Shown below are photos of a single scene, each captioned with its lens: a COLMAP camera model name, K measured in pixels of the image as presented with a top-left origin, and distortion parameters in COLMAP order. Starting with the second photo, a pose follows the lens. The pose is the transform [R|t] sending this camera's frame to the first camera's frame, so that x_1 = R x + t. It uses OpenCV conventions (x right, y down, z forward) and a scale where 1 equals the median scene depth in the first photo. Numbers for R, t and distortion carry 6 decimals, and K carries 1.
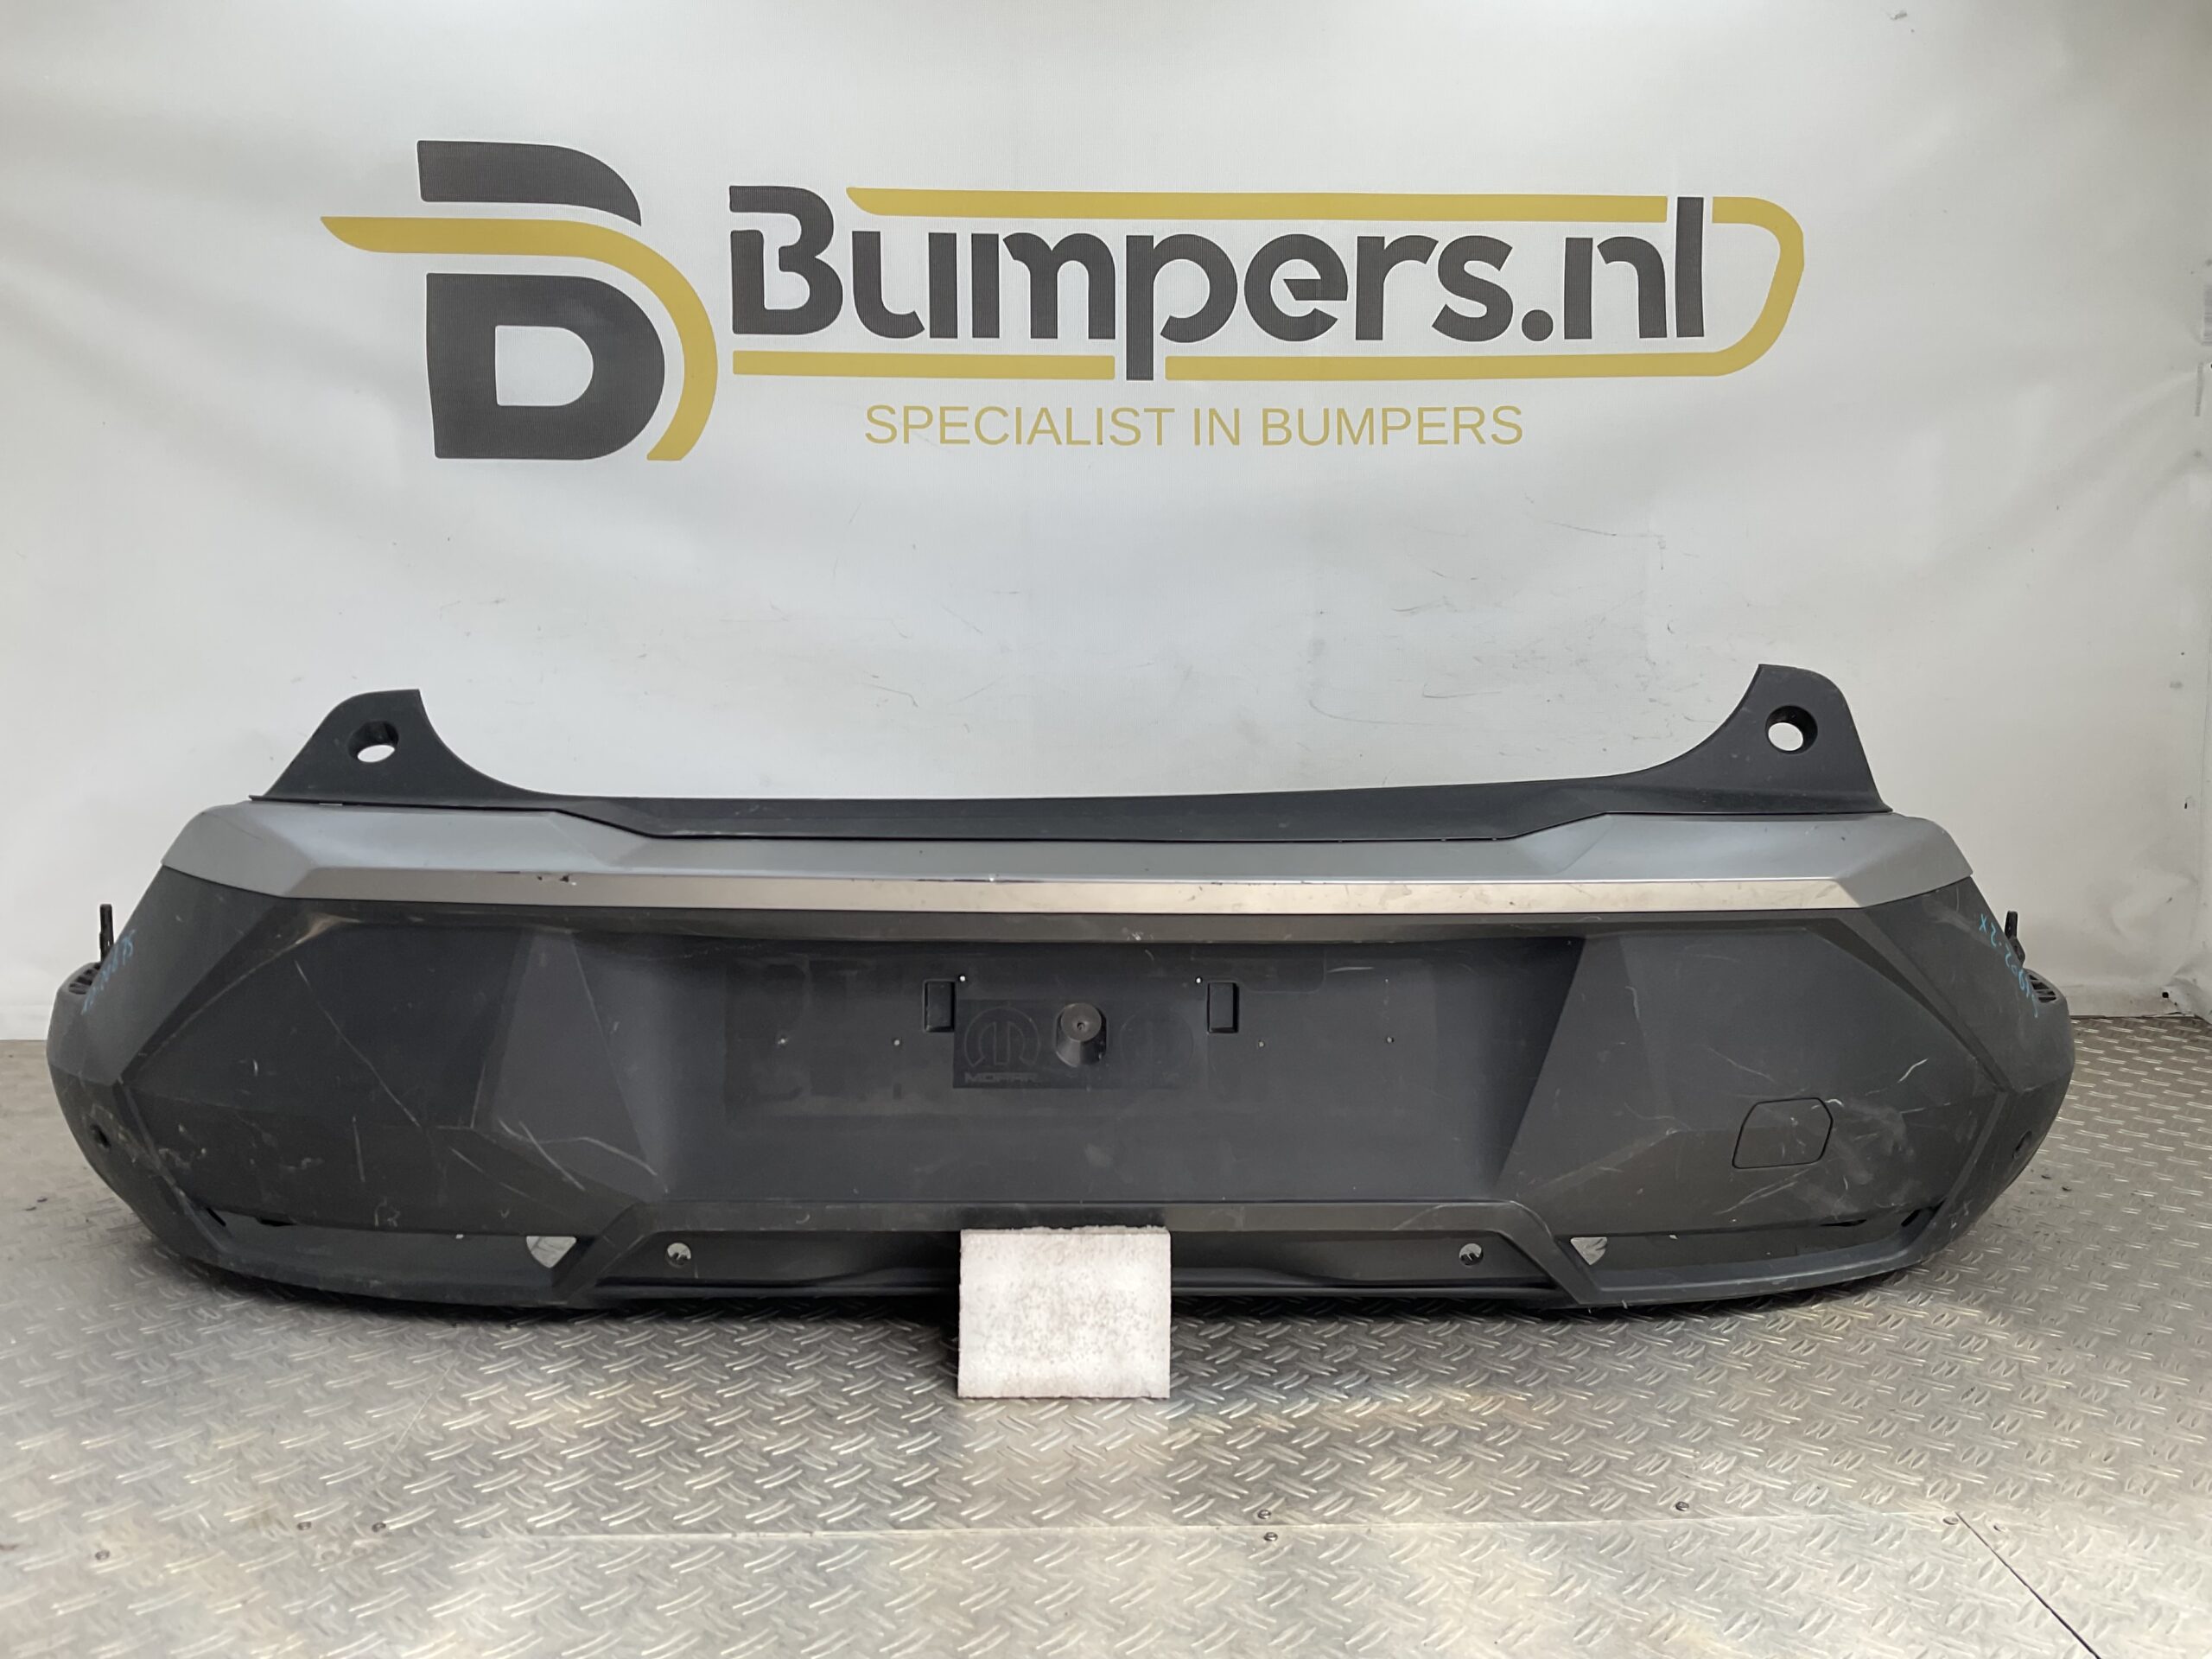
lens RADIAL K [[1829.0, 0, 1106.6], [0, 1829.0, 817.5], [0, 0, 1]] dist [0.089830, -0.174234]
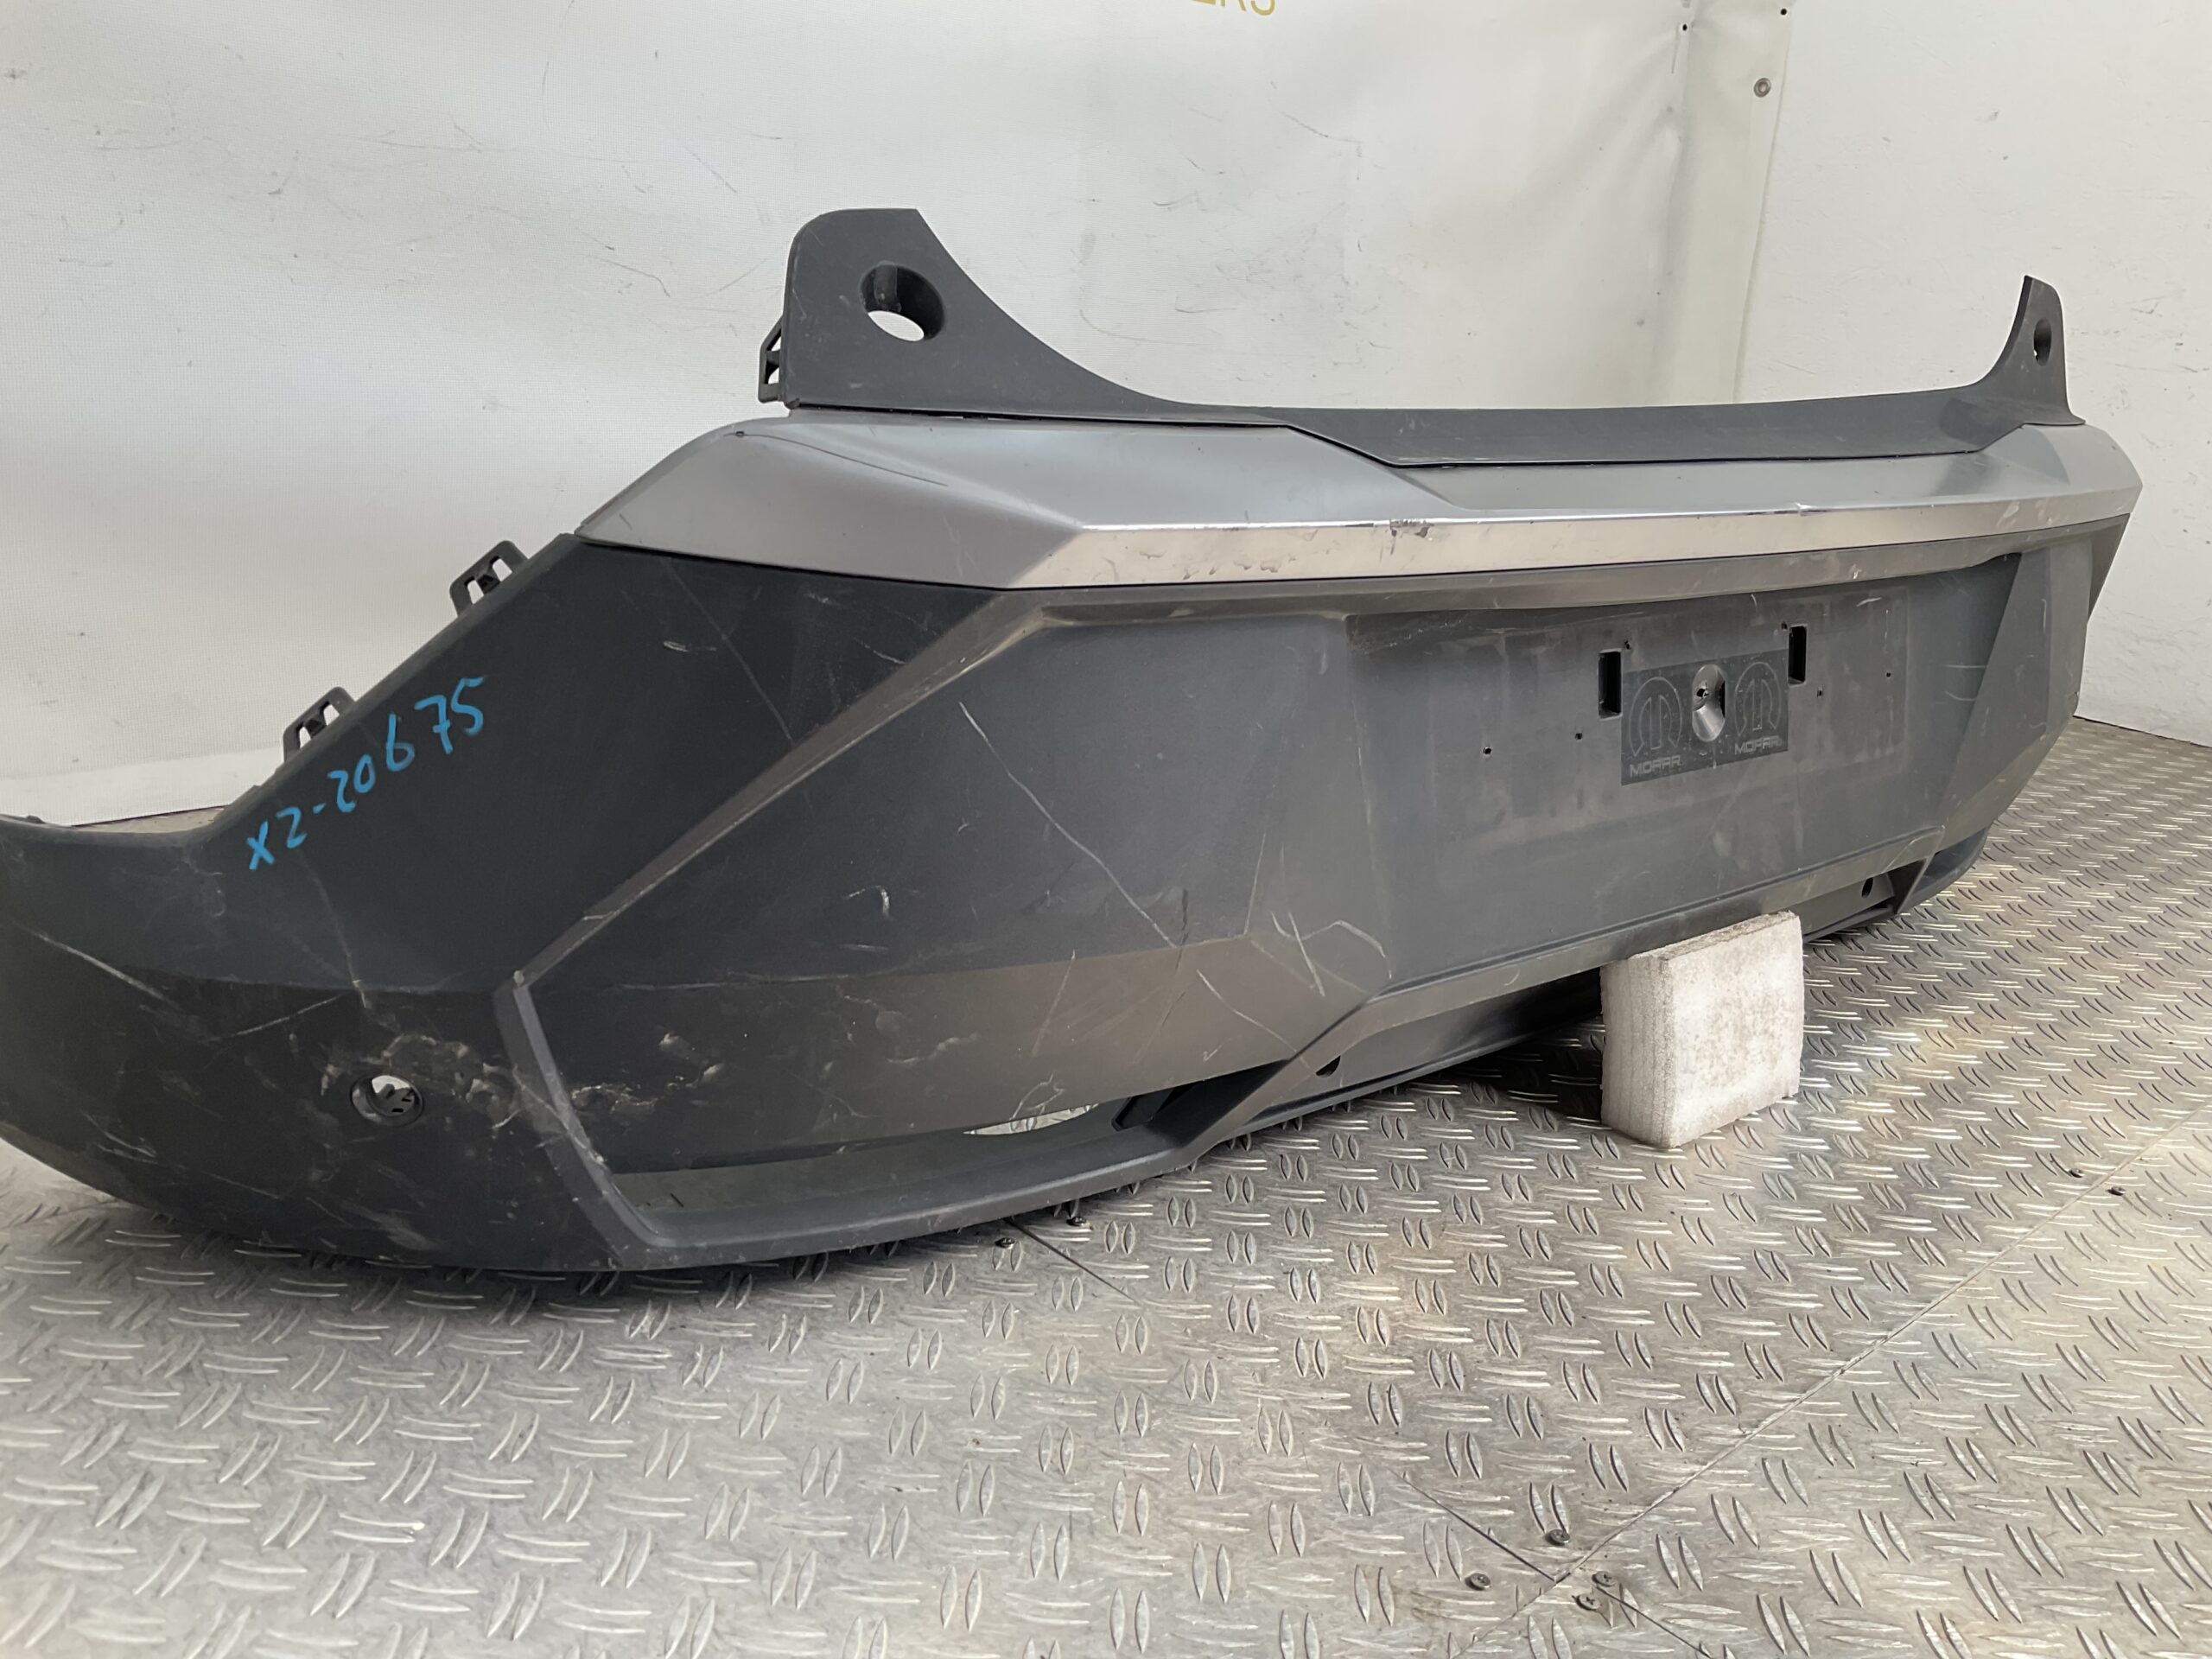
lens RADIAL K [[1829.0, 0, 1104.2], [0, 1829.0, 826.4], [0, 0, 1]] dist [0.089830, -0.174234]
pose [[0.768514, -0.139214, 0.624504, -0.748214], [0.018706, 0.980514, 0.195557, 0.006503], [-0.639559, -0.138606, 0.756143, 0.542131]]
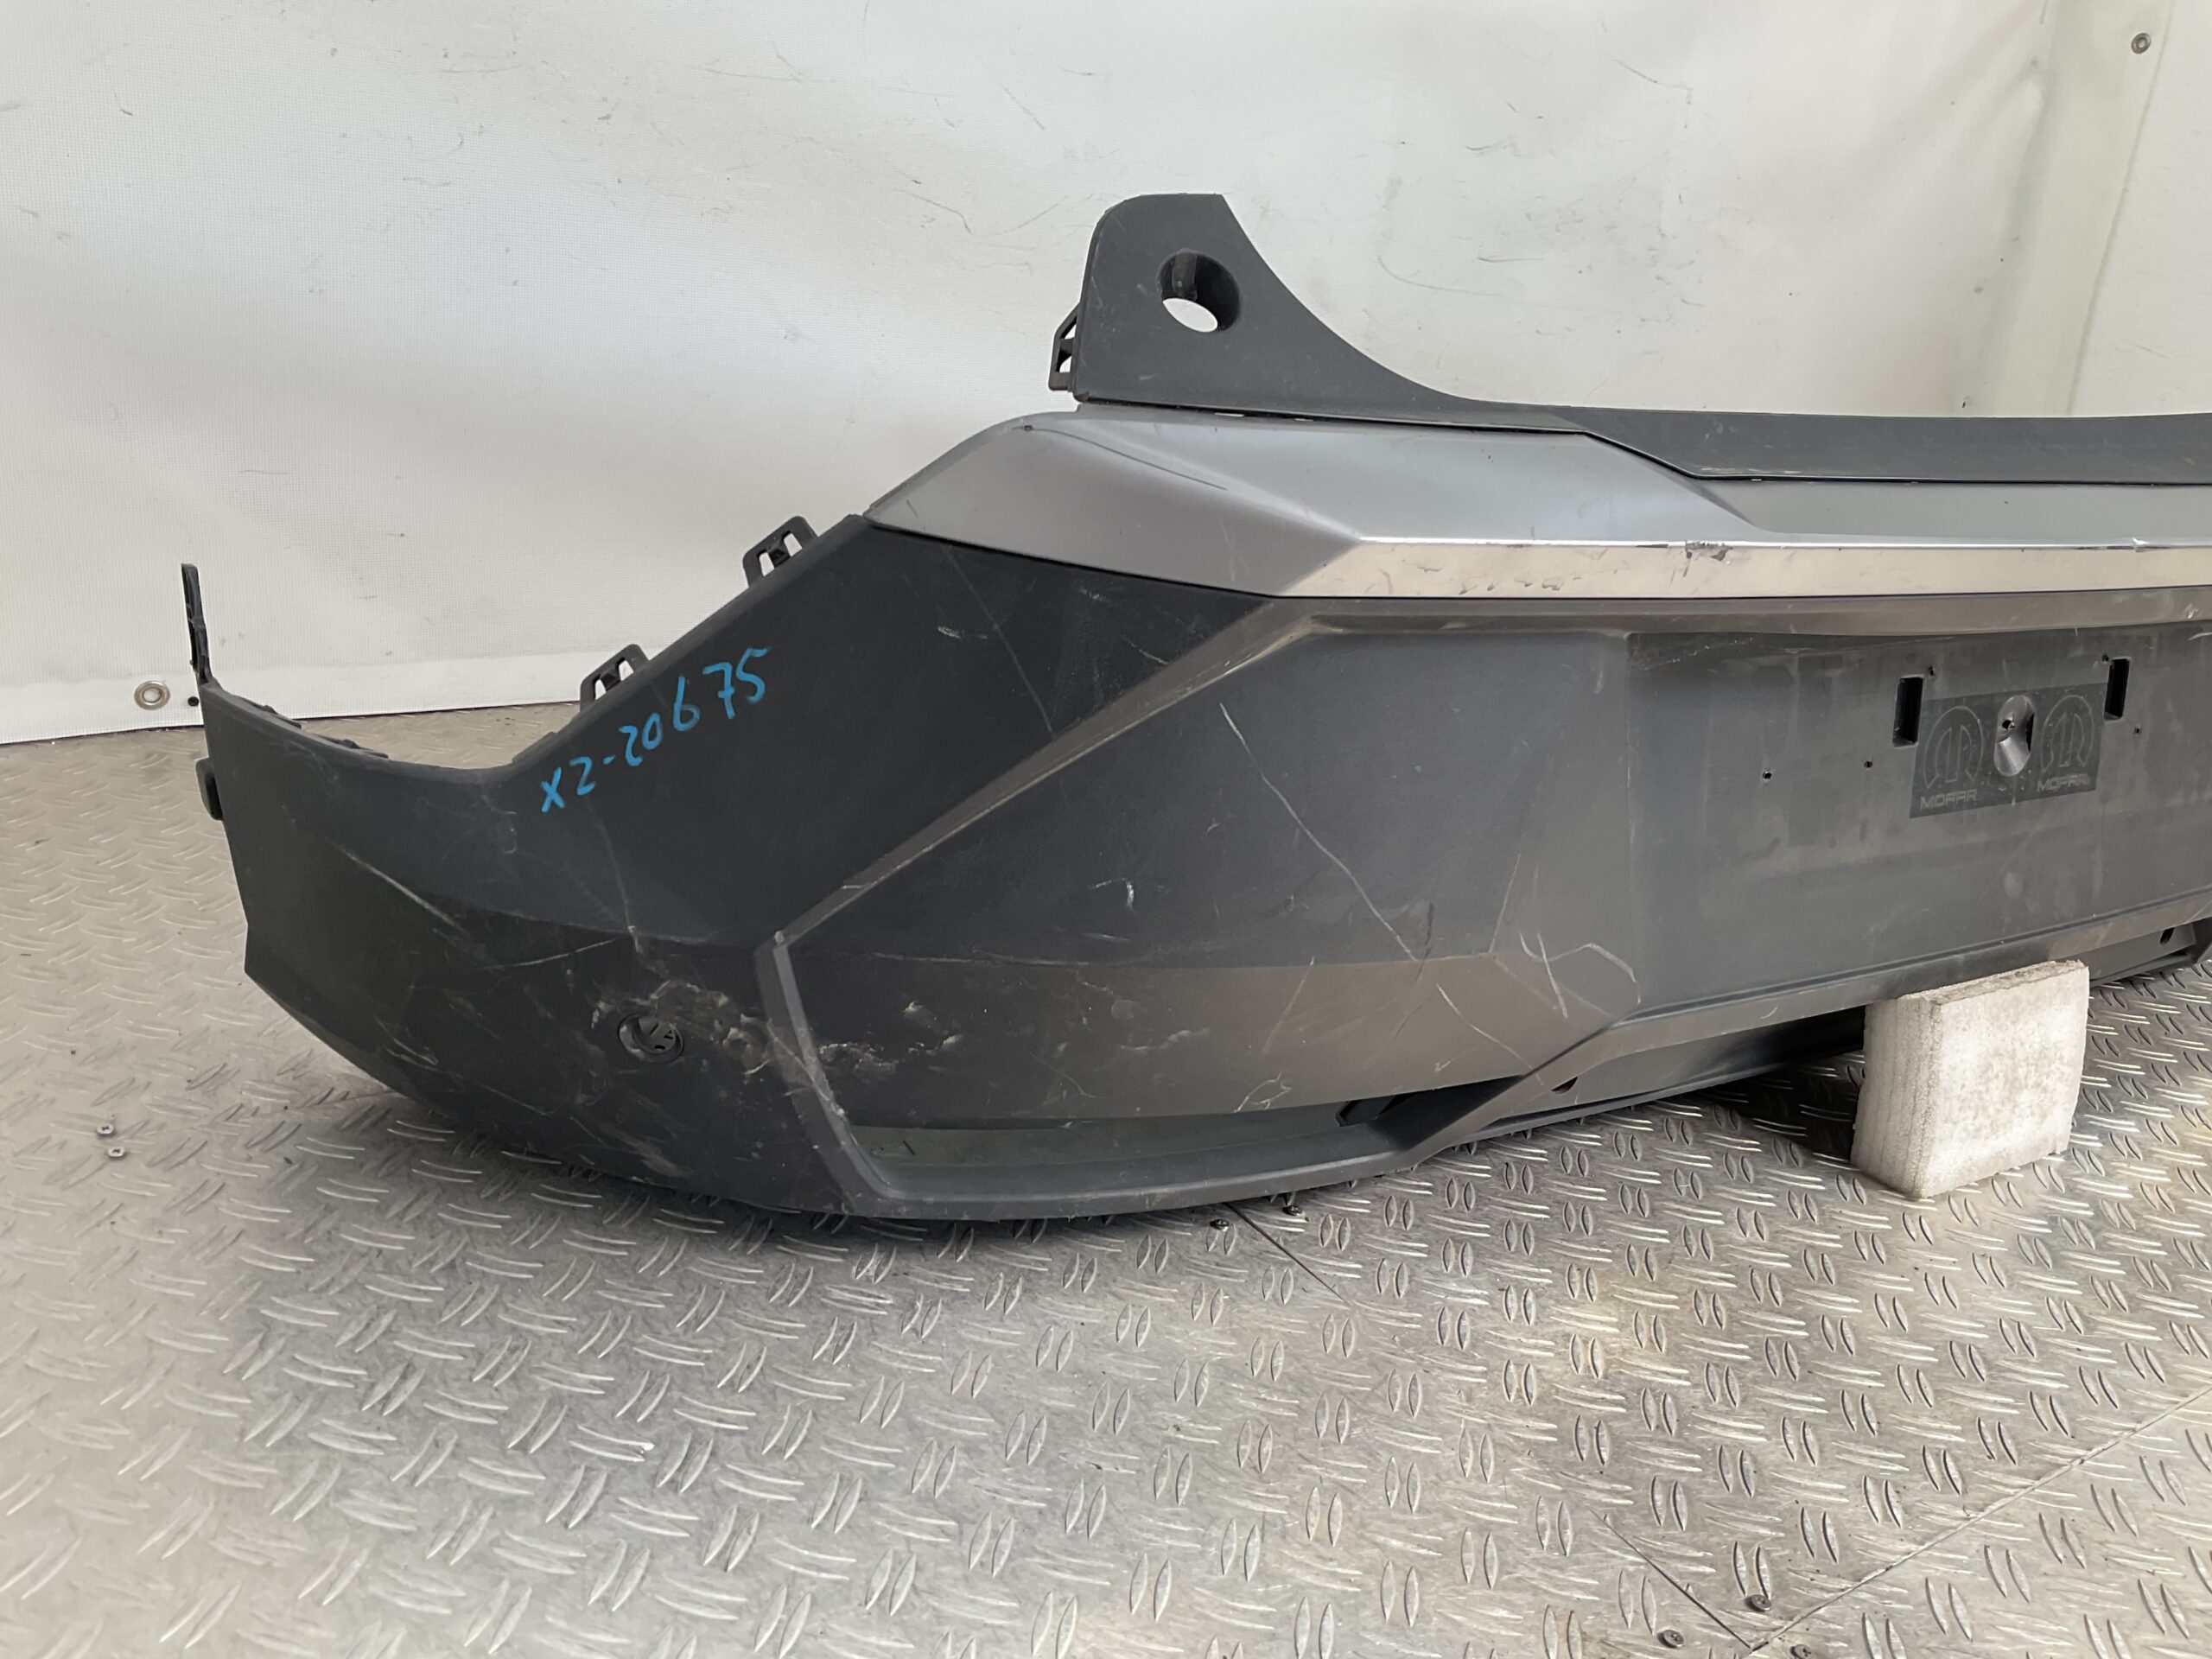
lens RADIAL K [[1829.0, 0, 1105.6], [0, 1829.0, 822.0], [0, 0, 1]] dist [0.089830, -0.174234]
pose [[0.853810, -0.094325, 0.511969, -0.747240], [-0.036753, 0.970072, 0.240019, -0.019295], [-0.519286, -0.223747, 0.824790, 0.548000]]
